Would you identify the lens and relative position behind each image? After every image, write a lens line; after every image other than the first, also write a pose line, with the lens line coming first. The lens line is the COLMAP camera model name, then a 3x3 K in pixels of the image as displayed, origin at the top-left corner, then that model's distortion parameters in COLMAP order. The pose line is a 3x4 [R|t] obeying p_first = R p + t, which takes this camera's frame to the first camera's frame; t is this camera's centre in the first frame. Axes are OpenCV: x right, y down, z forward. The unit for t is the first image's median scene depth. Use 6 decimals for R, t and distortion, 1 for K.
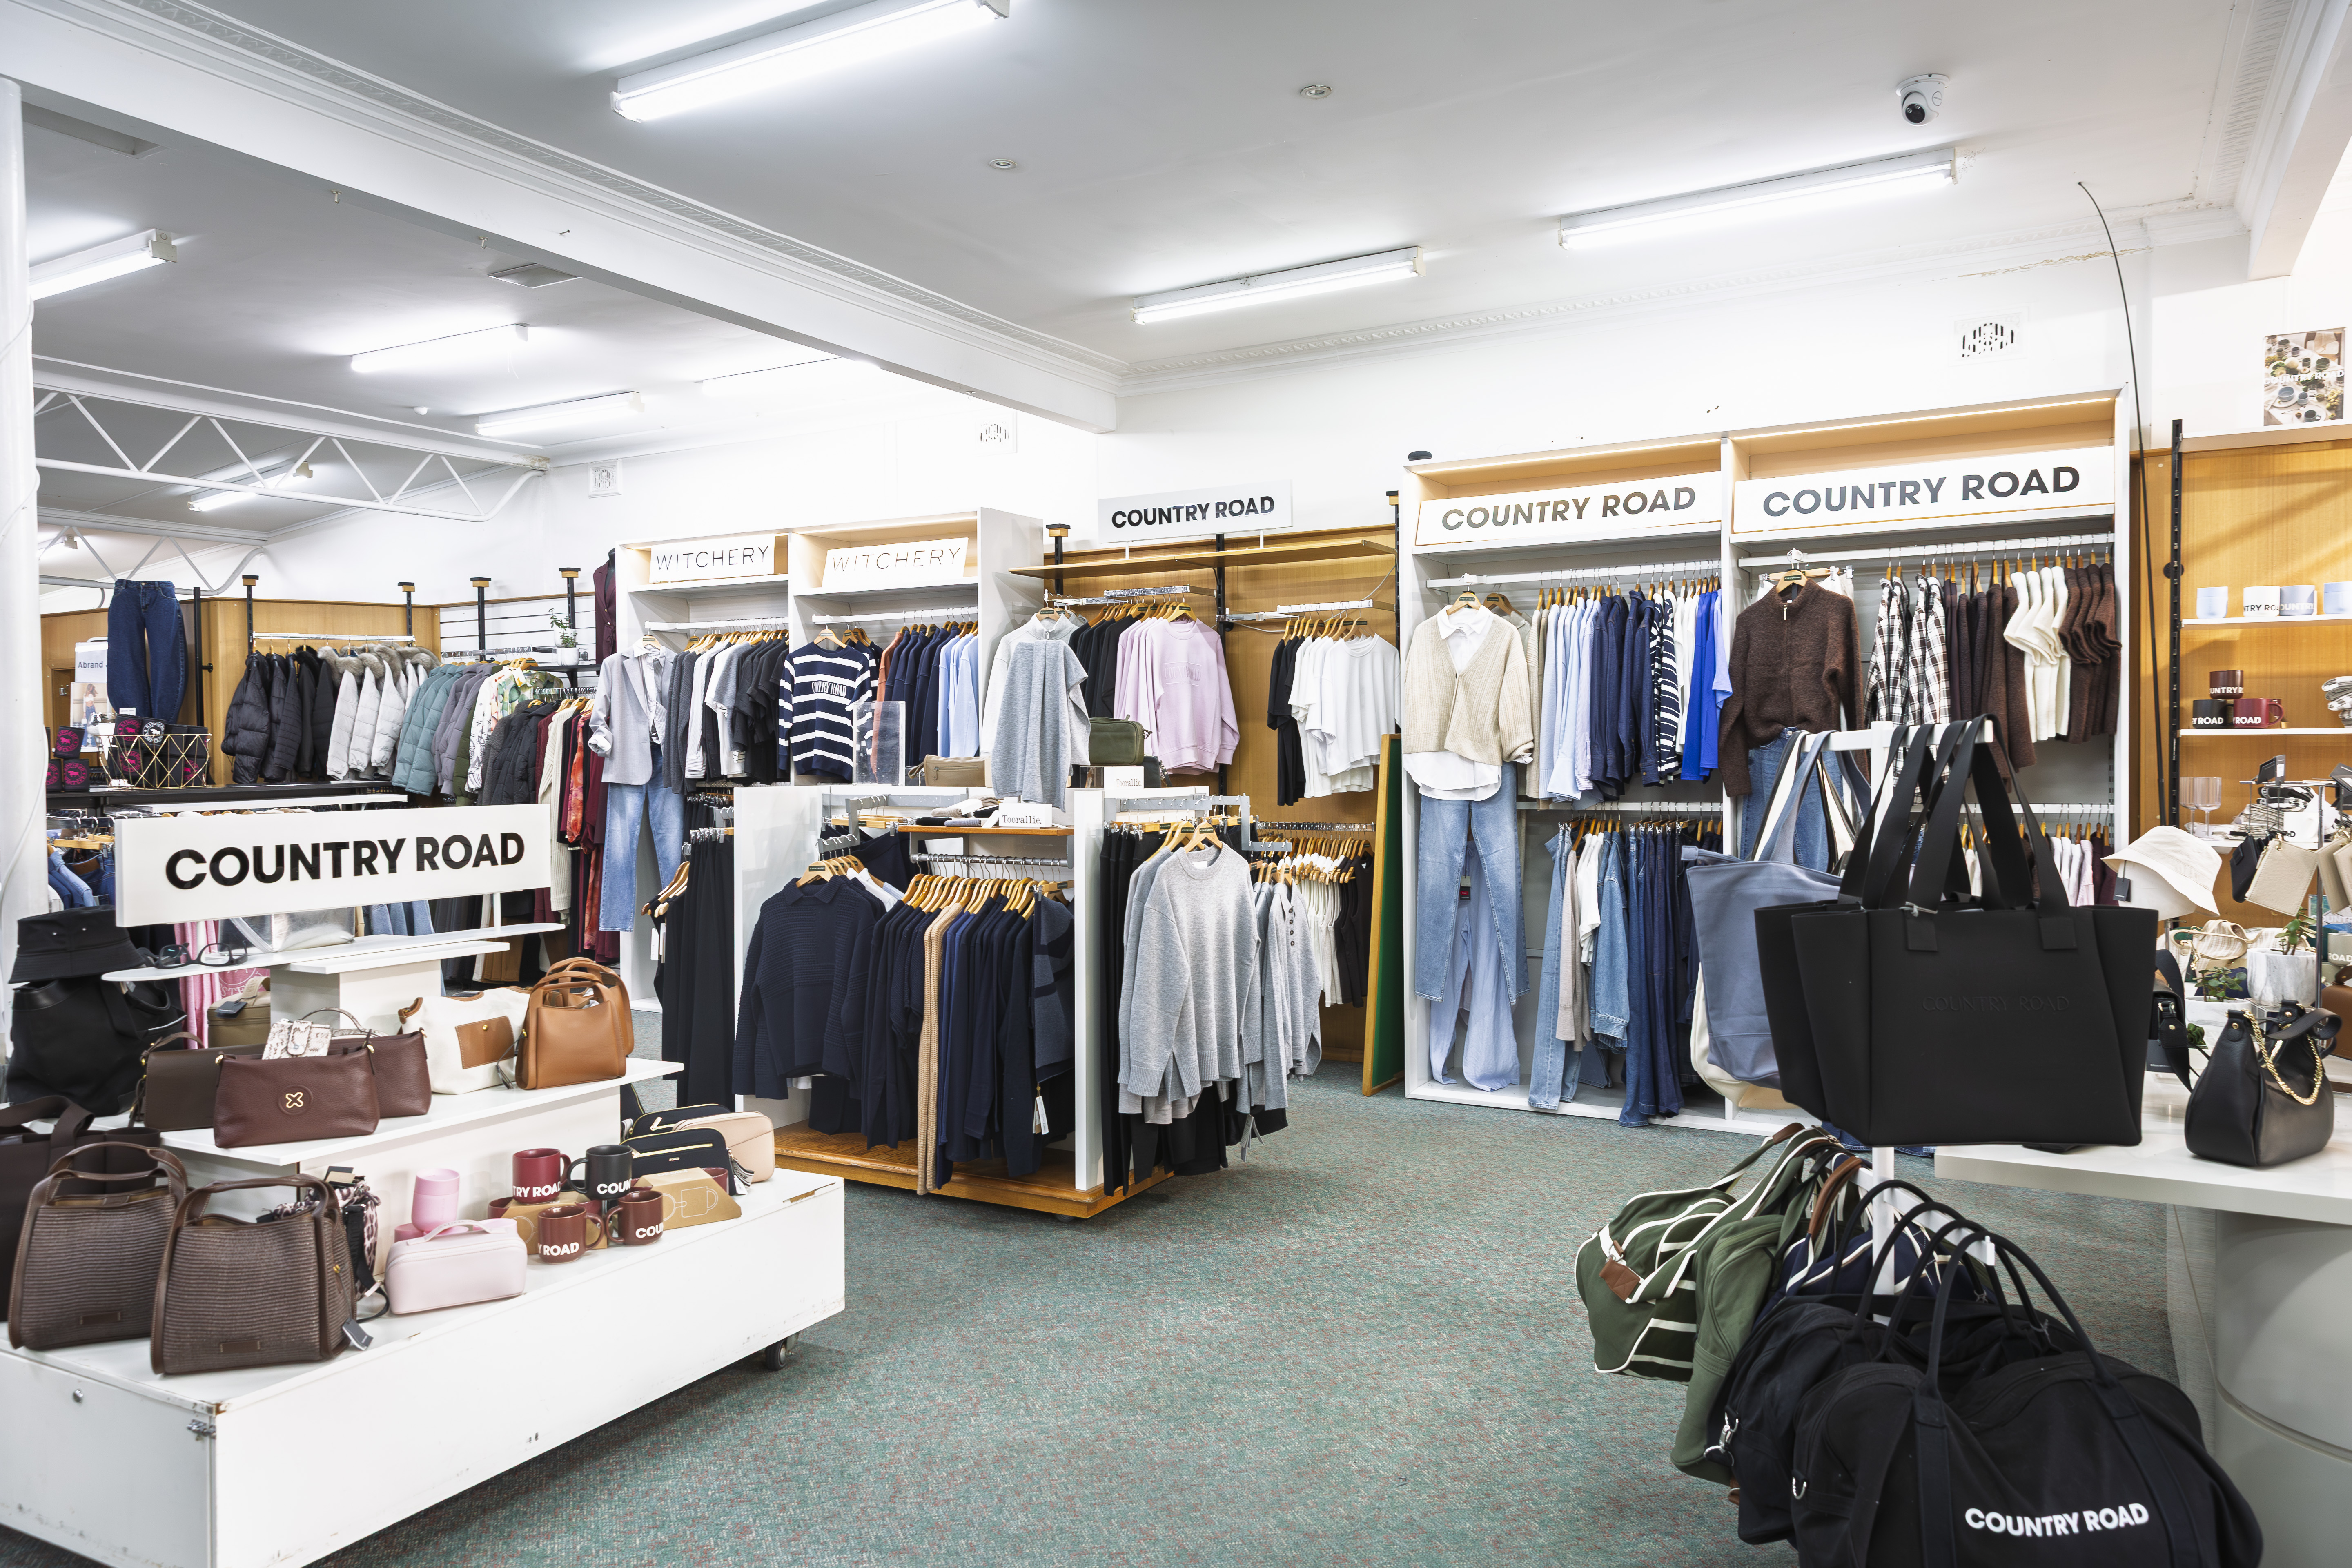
lens RADIAL K [[1580.1, 0, 1176.0], [0, 1580.1, 784.0], [0, 0, 1]] dist [0.019427, 0.003032]
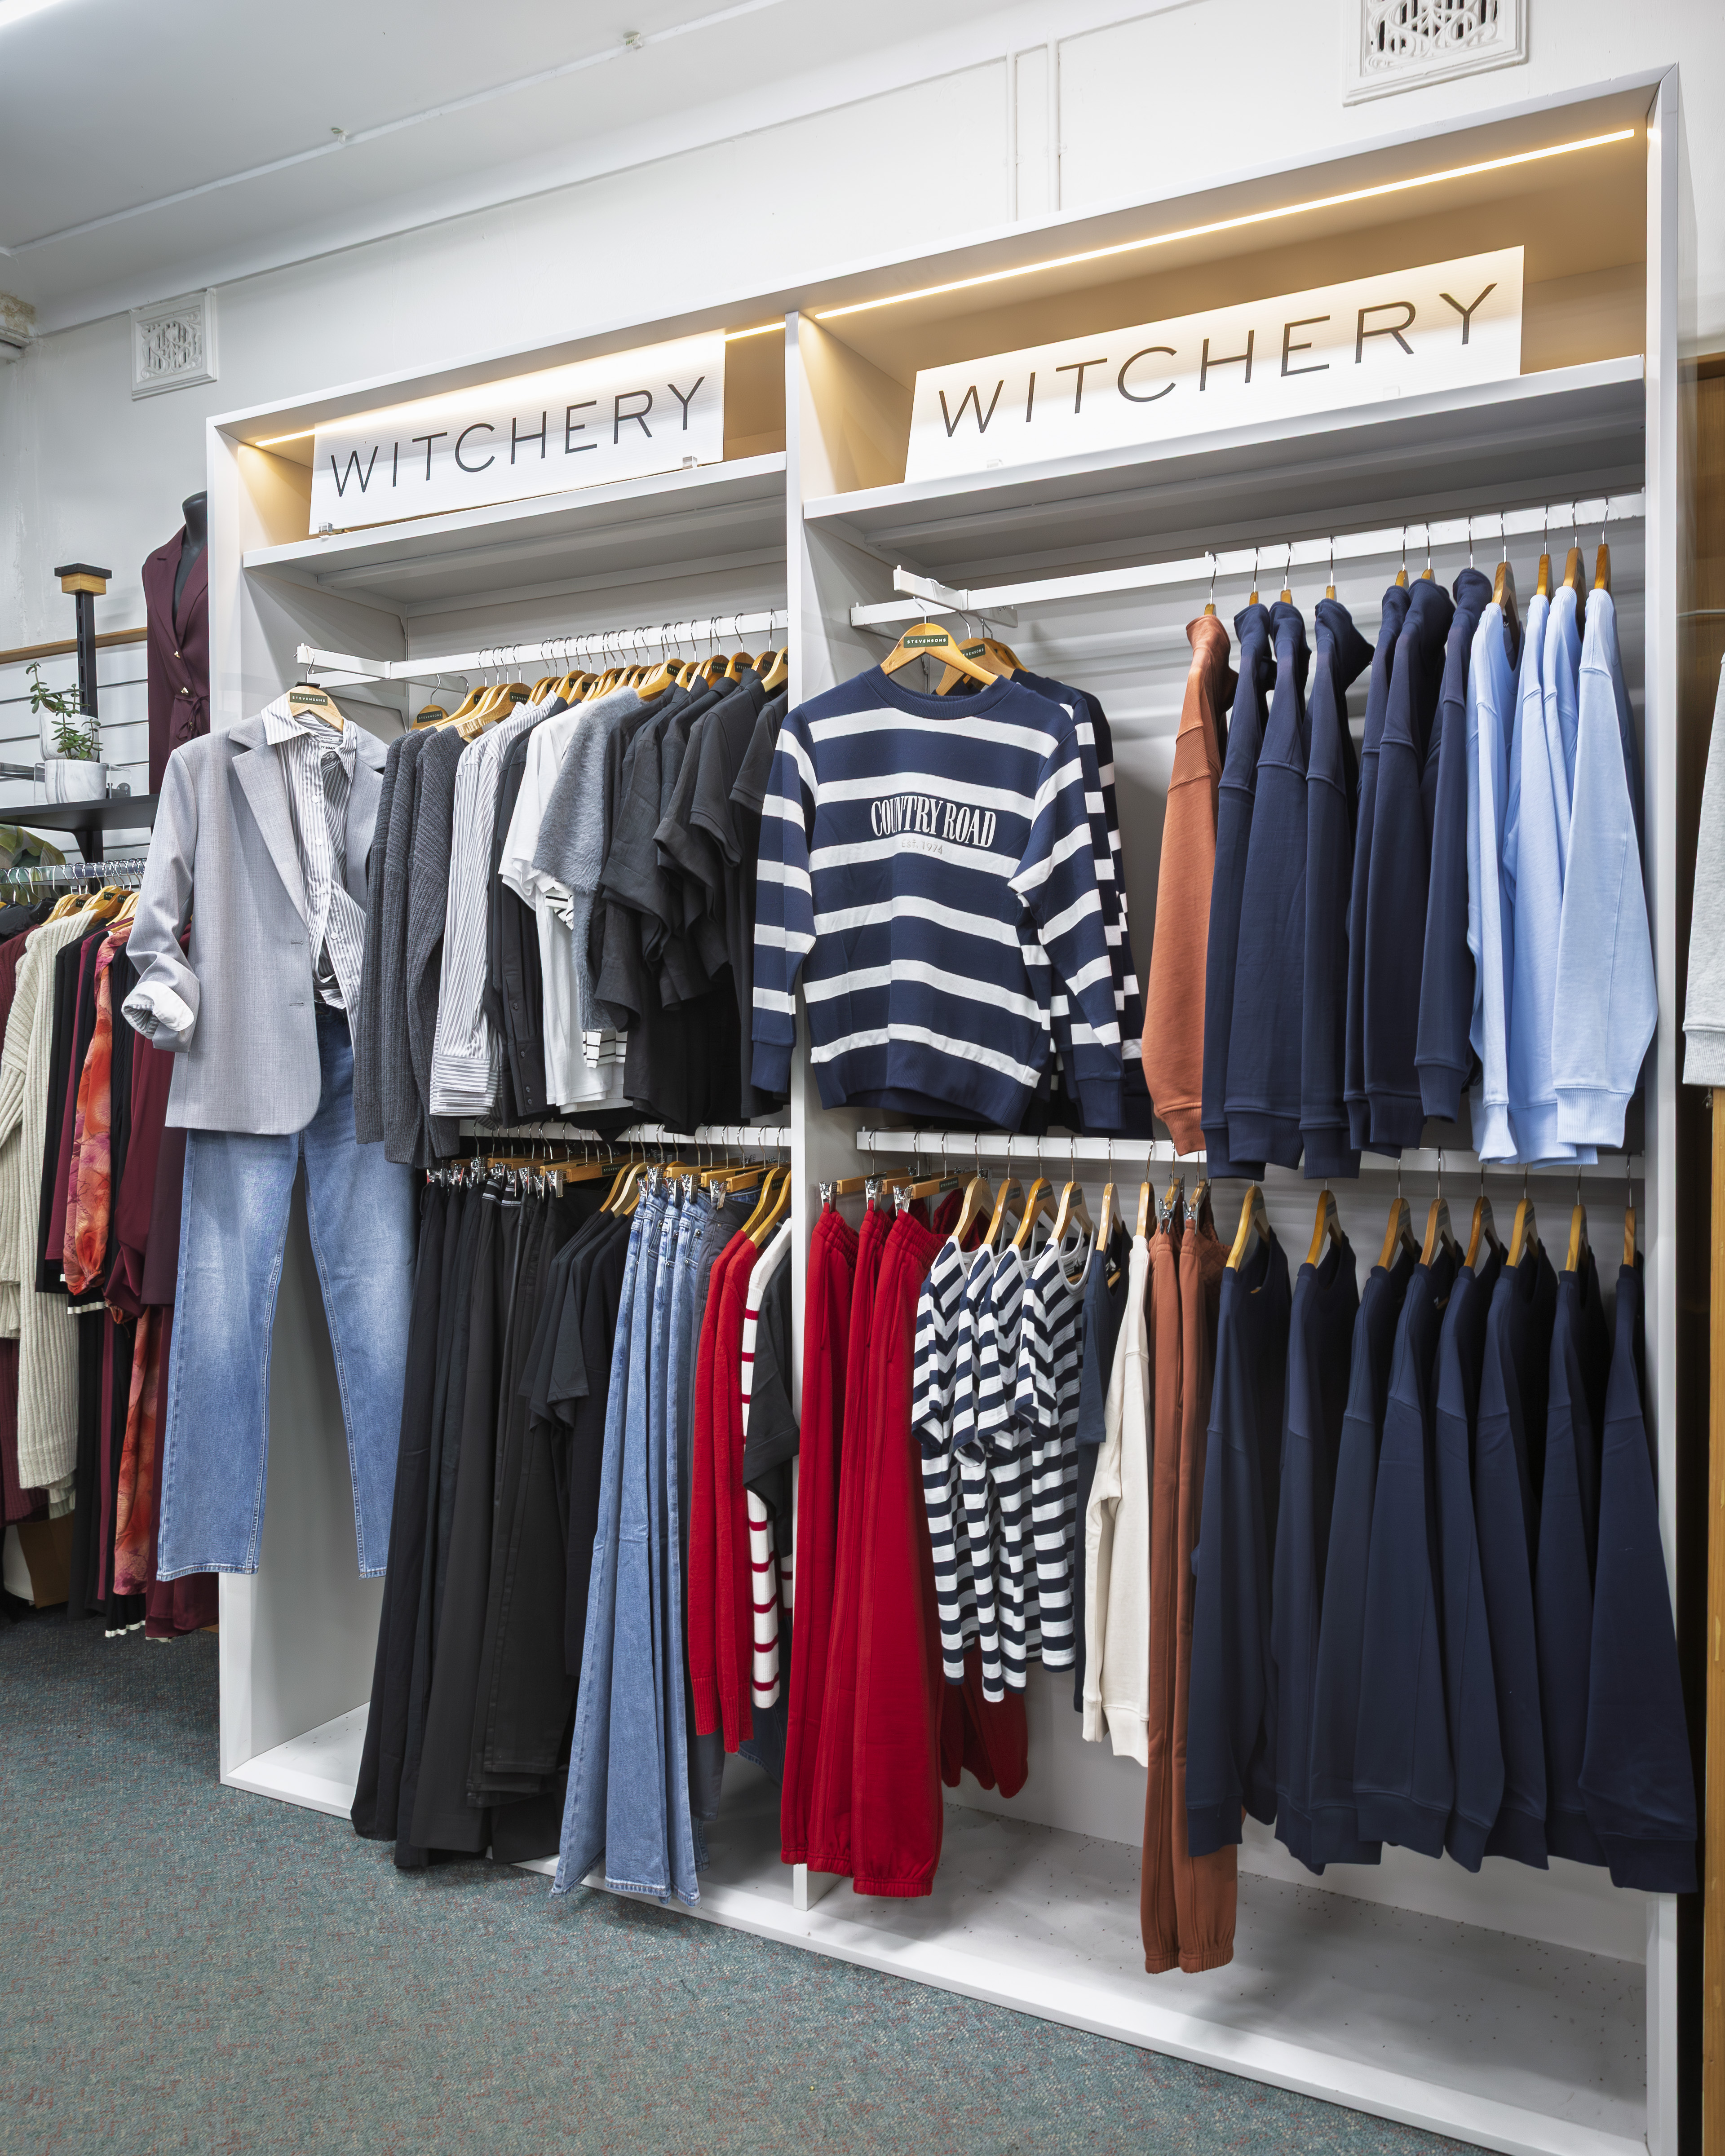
lens RADIAL K [[1716.2, 0, 862.0], [0, 1716.2, 1050.3], [0, 0, 1]] dist [0.013965, 0.000793]
pose [[0.999299, -0.002028, 0.037378, -0.249593], [0.002470, 0.999928, -0.011778, -0.013359], [-0.037351, 0.011862, 0.999232, 0.687876]]
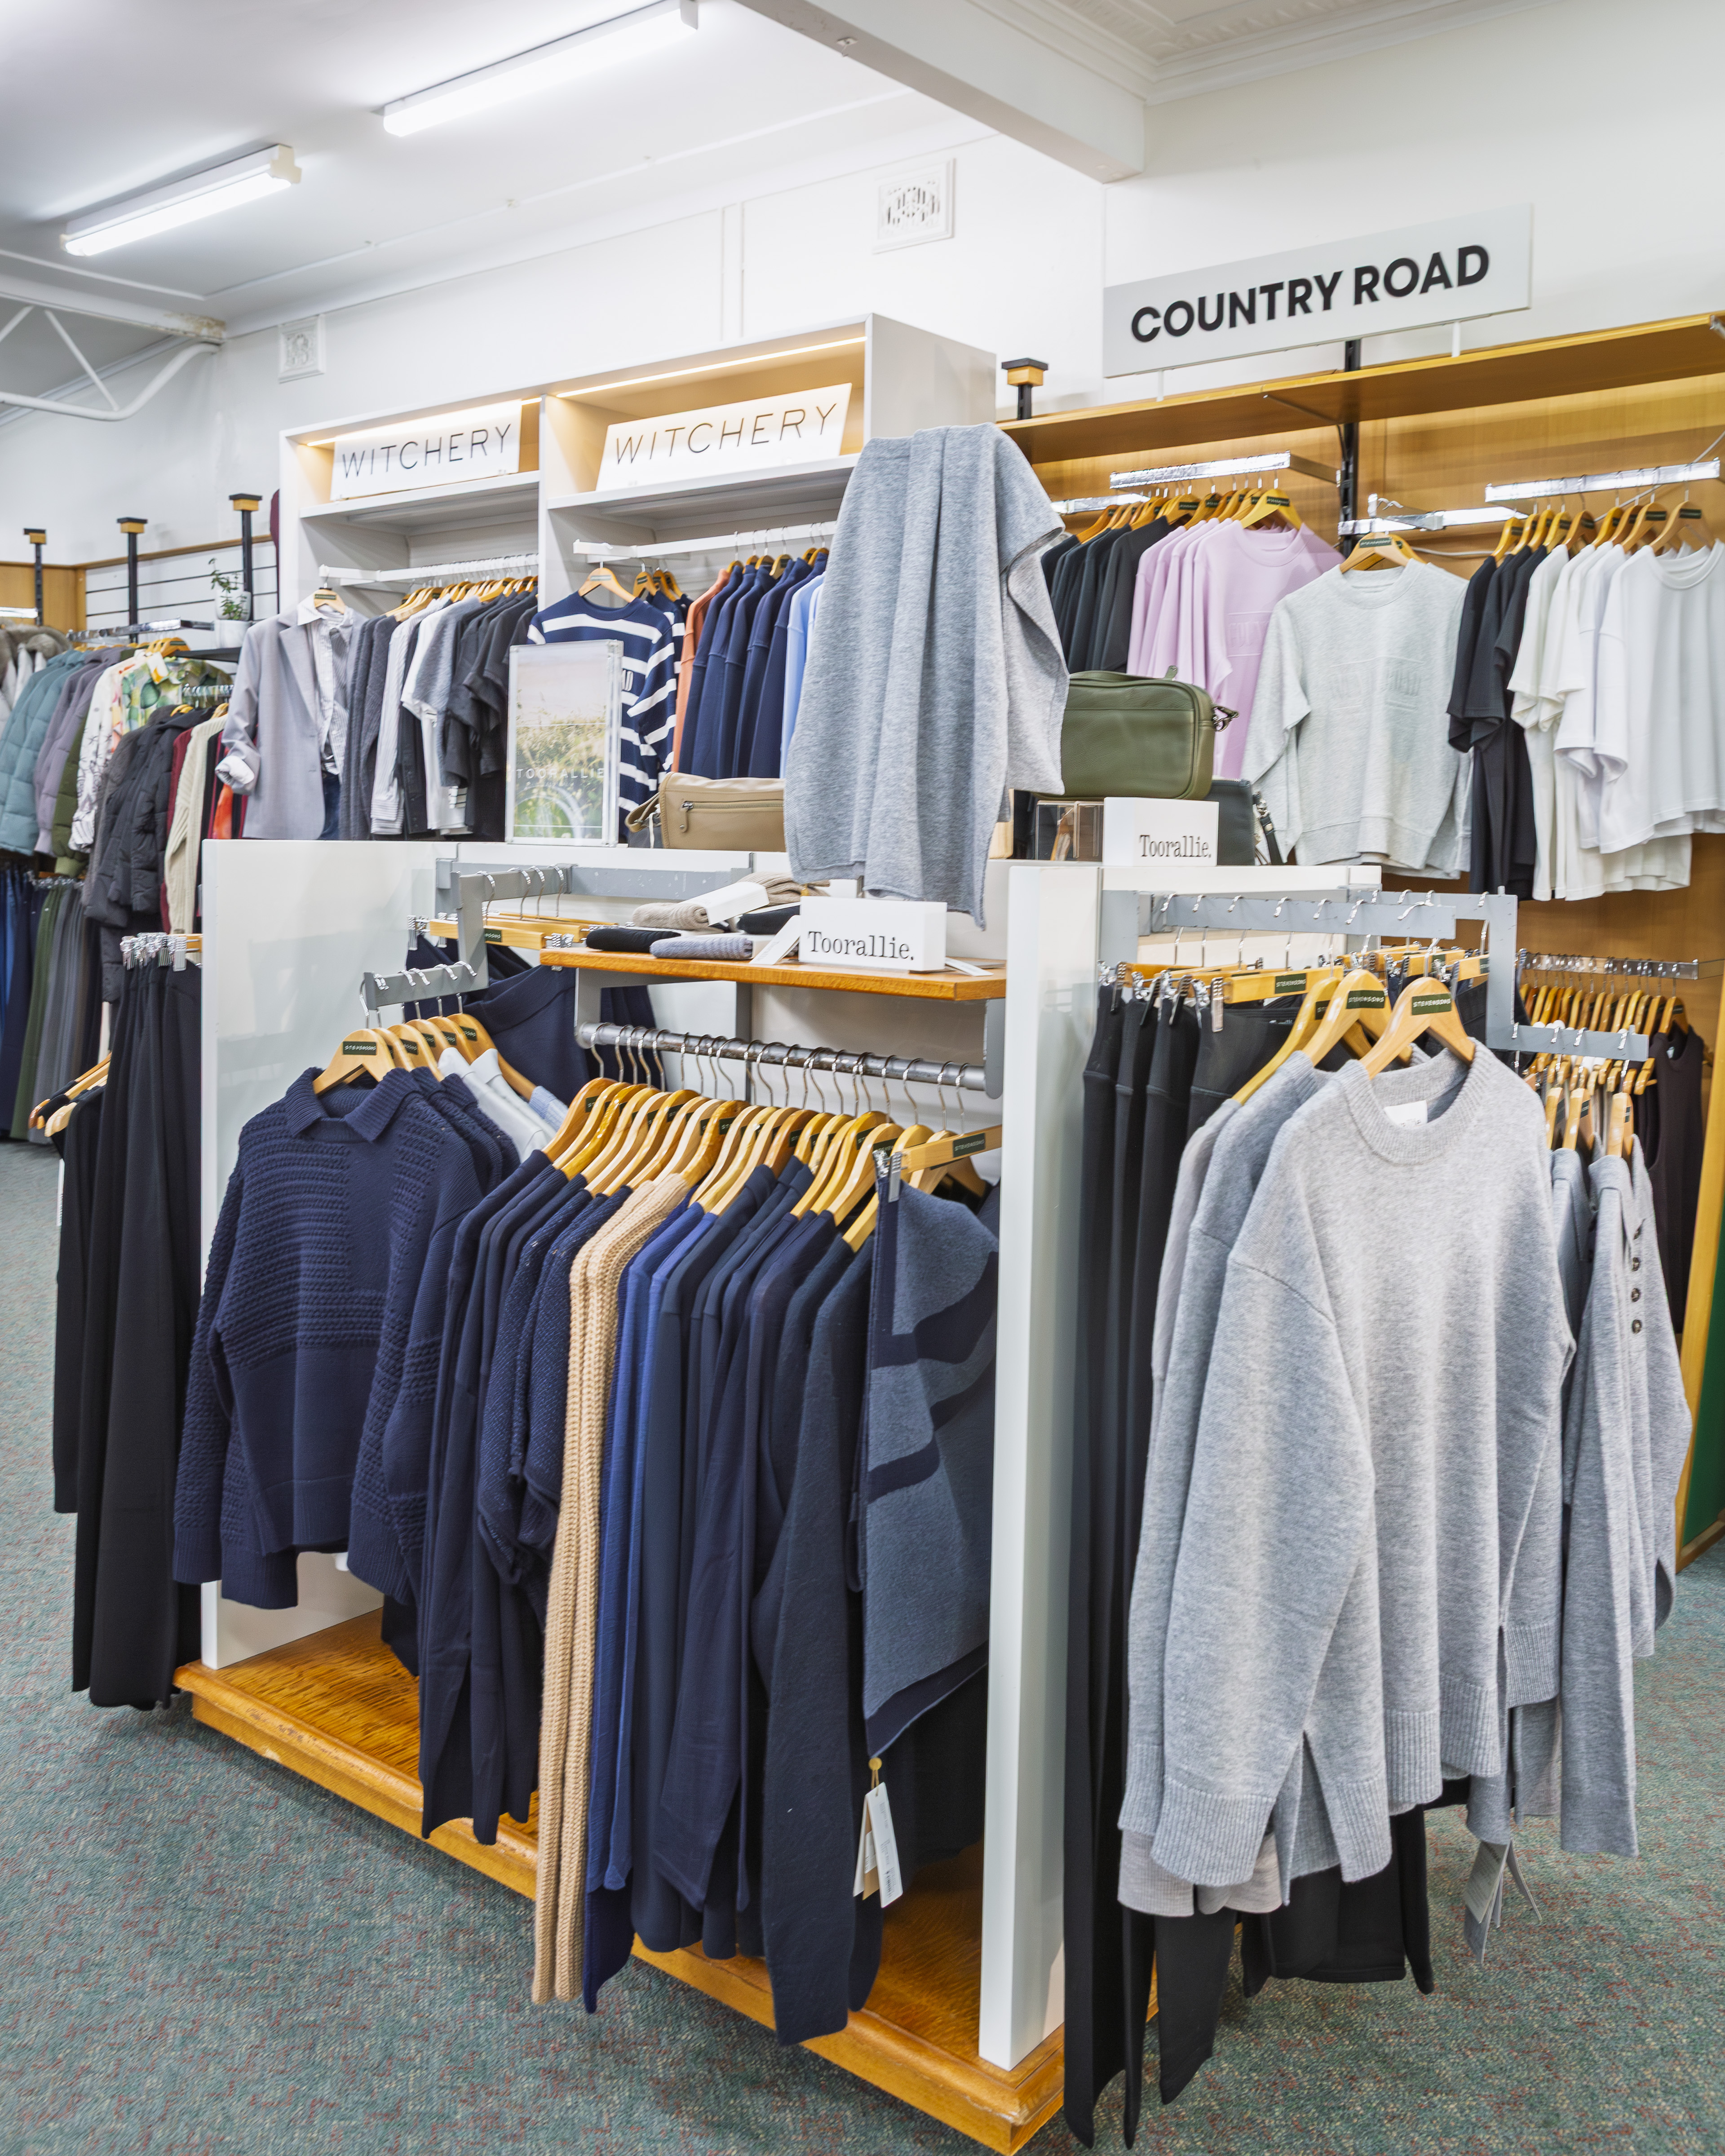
lens RADIAL K [[1893.5, 0, 860.7], [0, 1893.5, 935.2], [0, 0, 1]] dist [-0.005810, 0.001091]
pose [[0.985513, 0.032524, -0.166454, -0.017695], [-0.026634, 0.998942, 0.037498, 0.002906], [0.167498, -0.032522, 0.985336, 0.366591]]
